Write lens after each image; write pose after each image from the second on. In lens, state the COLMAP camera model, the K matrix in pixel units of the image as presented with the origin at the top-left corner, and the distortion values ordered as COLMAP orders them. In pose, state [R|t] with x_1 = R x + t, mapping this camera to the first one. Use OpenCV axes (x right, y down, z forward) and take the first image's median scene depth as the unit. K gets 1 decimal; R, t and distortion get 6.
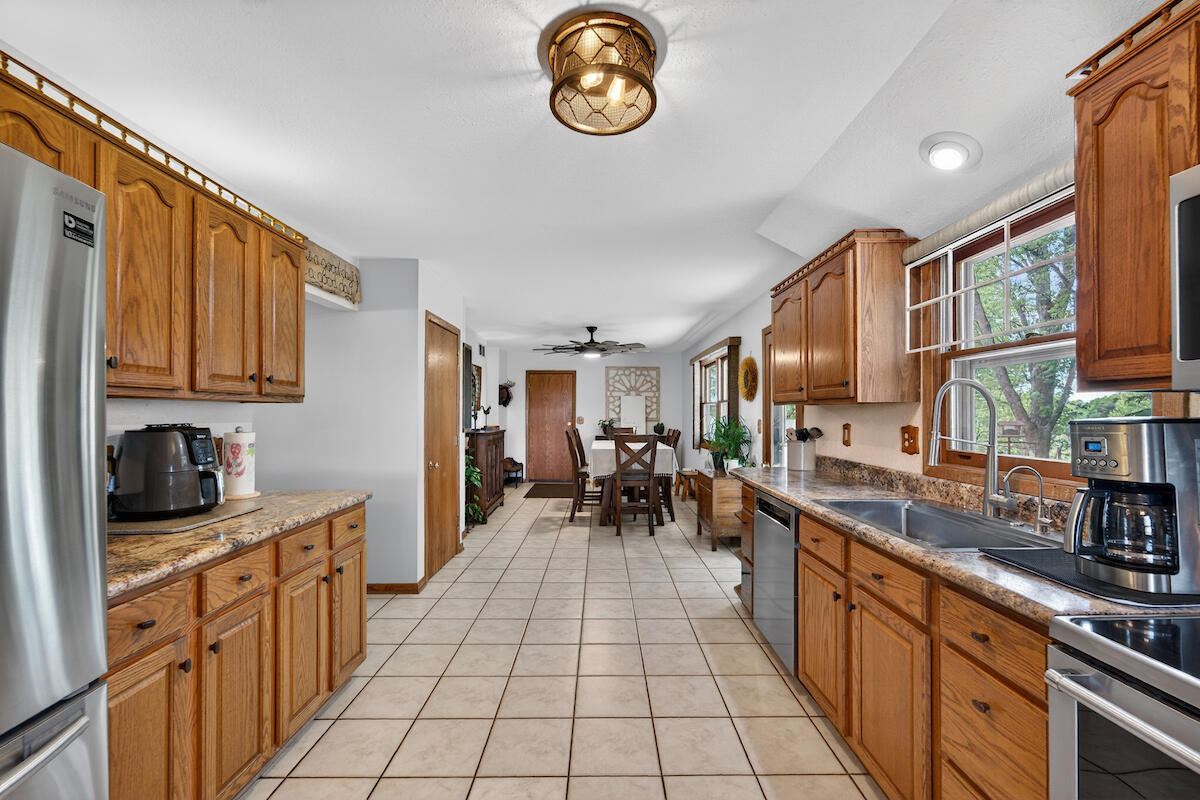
lens RADIAL K [[494.7, 0, 600.0], [0, 494.7, 400.0], [0, 0, 1]] dist [-0.021052, 0.011920]
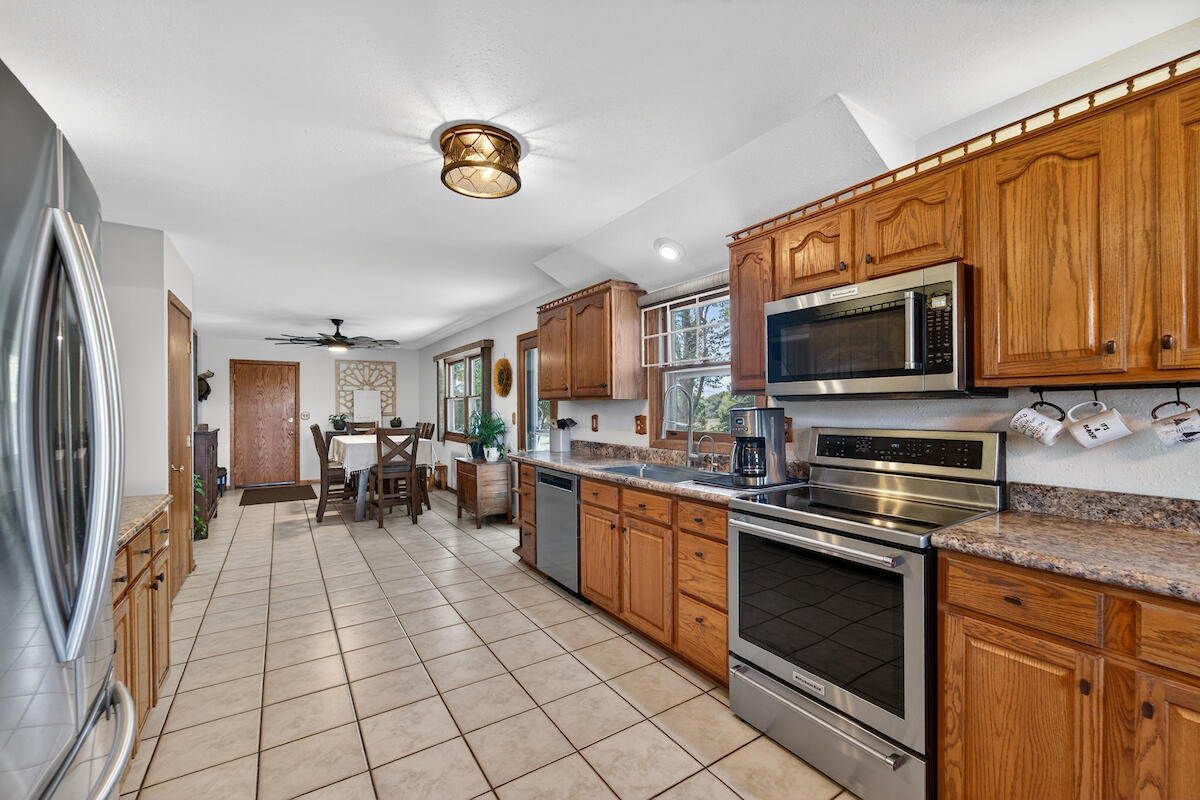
lens RADIAL K [[491.6, 0, 600.0], [0, 491.6, 400.0], [0, 0, 1]] dist [-0.083709, 0.000033]
pose [[0.845887, -0.001034, 0.533361, -0.208507], [-0.005095, 0.999937, 0.010019, -0.007061], [-0.533337, -0.011192, 0.845829, -0.153168]]
